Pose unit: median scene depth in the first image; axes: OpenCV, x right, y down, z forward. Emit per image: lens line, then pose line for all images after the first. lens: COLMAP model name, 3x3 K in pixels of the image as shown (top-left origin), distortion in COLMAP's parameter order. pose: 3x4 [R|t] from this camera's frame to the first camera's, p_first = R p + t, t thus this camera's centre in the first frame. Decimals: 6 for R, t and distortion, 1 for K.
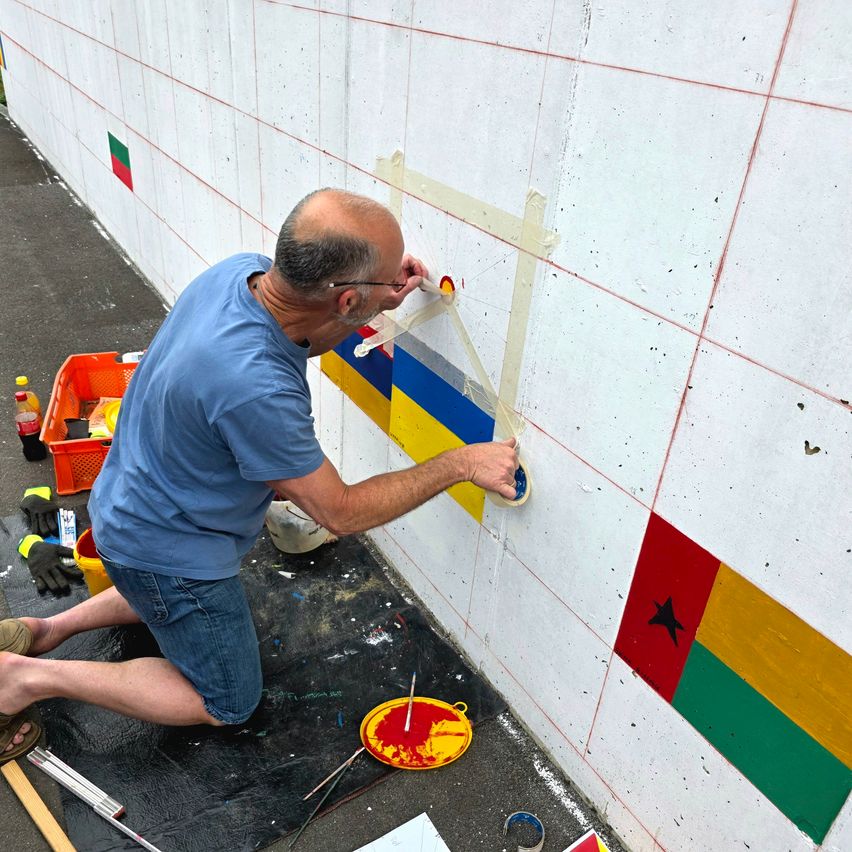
lens RADIAL K [[770.9, 0, 437.8], [0, 770.9, 450.3], [0, 0, 1]] dist [0.069229, -0.108349]
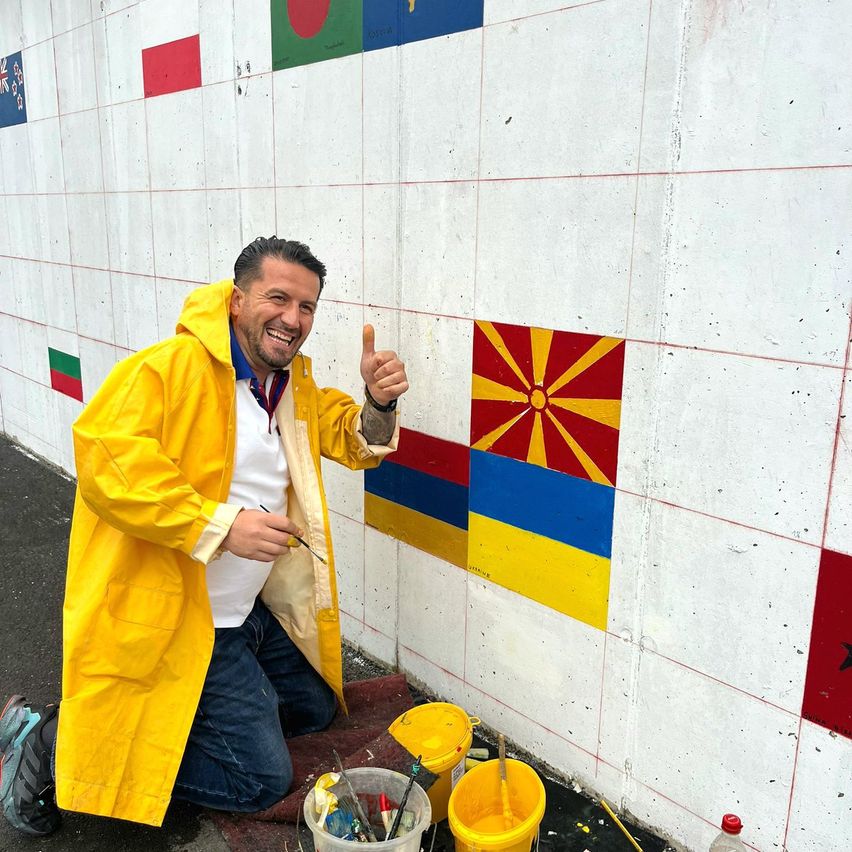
lens RADIAL K [[864.4, 0, 427.9], [0, 864.4, 423.2], [0, 0, 1]] dist [0.011481, 0.000000]
pose [[0.984042, -0.105566, 0.143237, -0.308861], [0.144043, 0.945216, -0.292948, 0.145257], [-0.104465, 0.308906, 0.945338, -0.072535]]
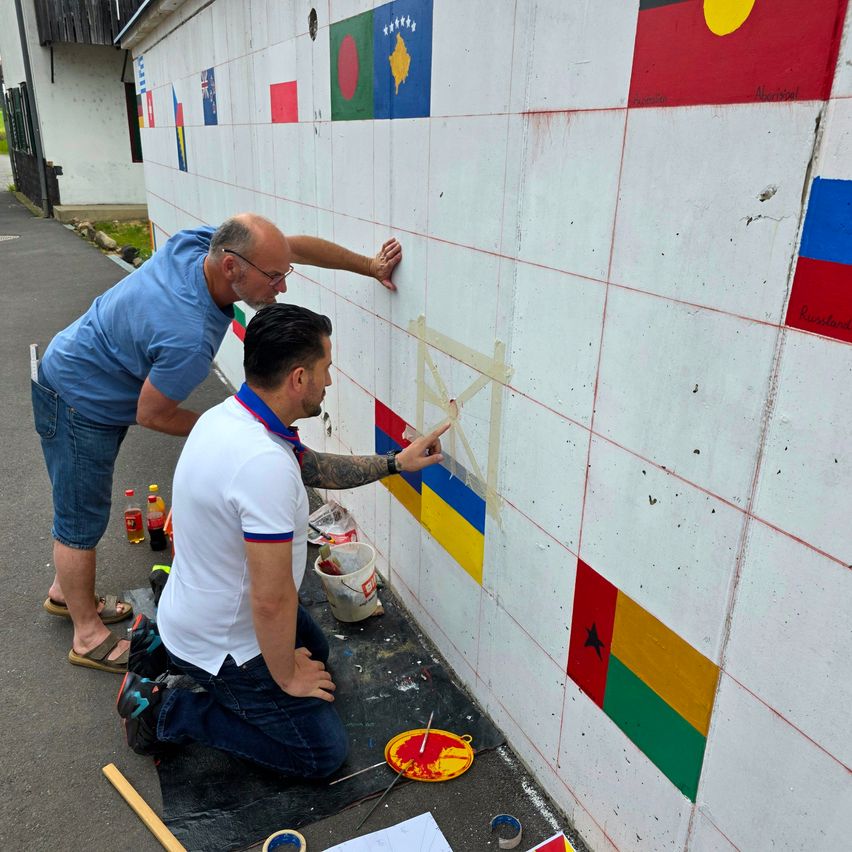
lens RADIAL K [[770.9, 0, 425.6], [0, 770.9, 444.7], [0, 0, 1]] dist [0.069229, -0.108349]
pose [[0.990079, -0.007048, -0.140337, 0.158655], [-0.018816, 0.983097, -0.182117, 0.108413], [0.139248, 0.182950, 0.973211, -0.340648]]
